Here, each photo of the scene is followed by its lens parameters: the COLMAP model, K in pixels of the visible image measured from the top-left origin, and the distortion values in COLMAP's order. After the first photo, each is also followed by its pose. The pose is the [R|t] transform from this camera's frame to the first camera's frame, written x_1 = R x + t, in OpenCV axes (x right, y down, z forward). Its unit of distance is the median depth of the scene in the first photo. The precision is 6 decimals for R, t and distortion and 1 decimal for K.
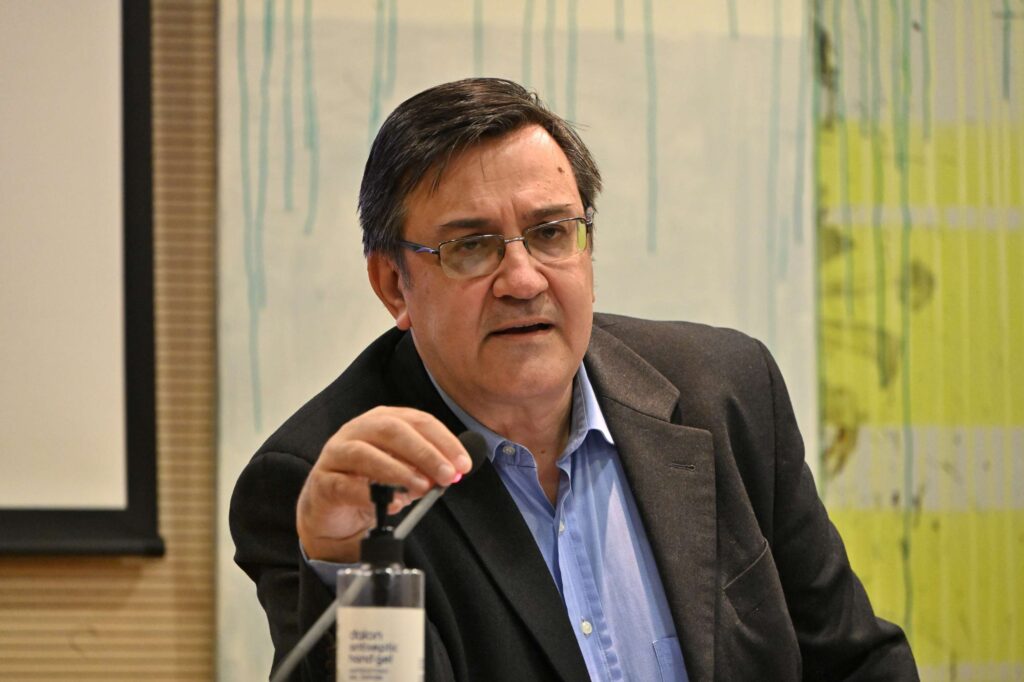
lens RADIAL K [[5797.8, 0, 511.1], [0, 5797.8, 342.1], [0, 0, 1]] dist [-0.334355, 0.000000]
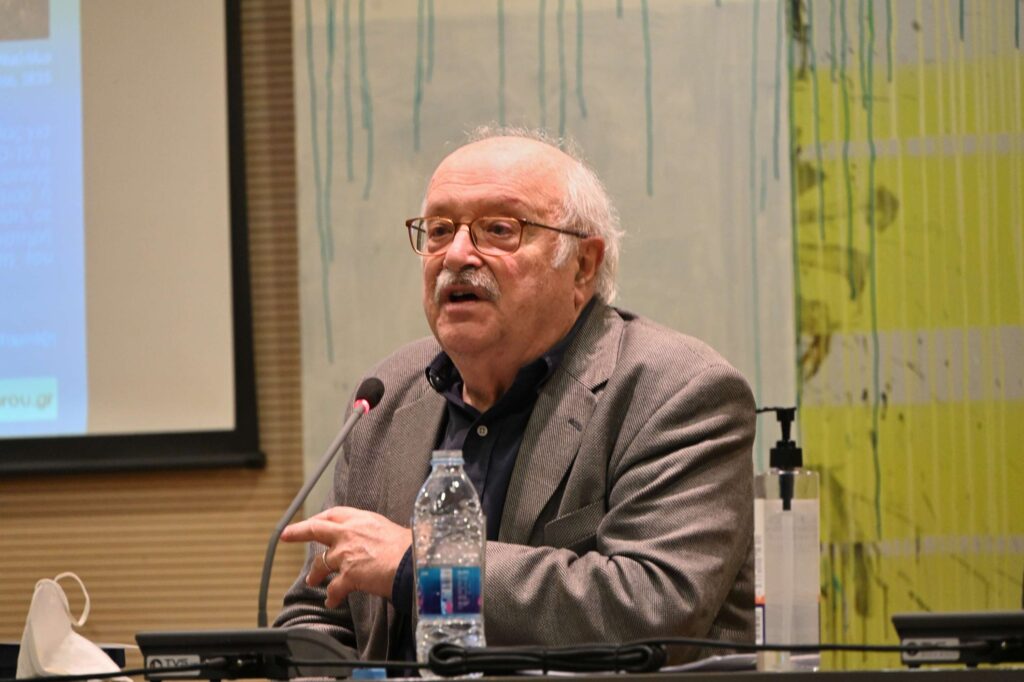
lens RADIAL K [[5797.8, 0, 514.7], [0, 5797.8, 339.5], [0, 0, 1]] dist [-0.334355, 0.000000]
pose [[0.823535, -0.041418, -0.565751, 0.660777], [0.057572, 0.998284, 0.010722, -0.000378], [0.564336, -0.041401, 0.824507, 0.012369]]
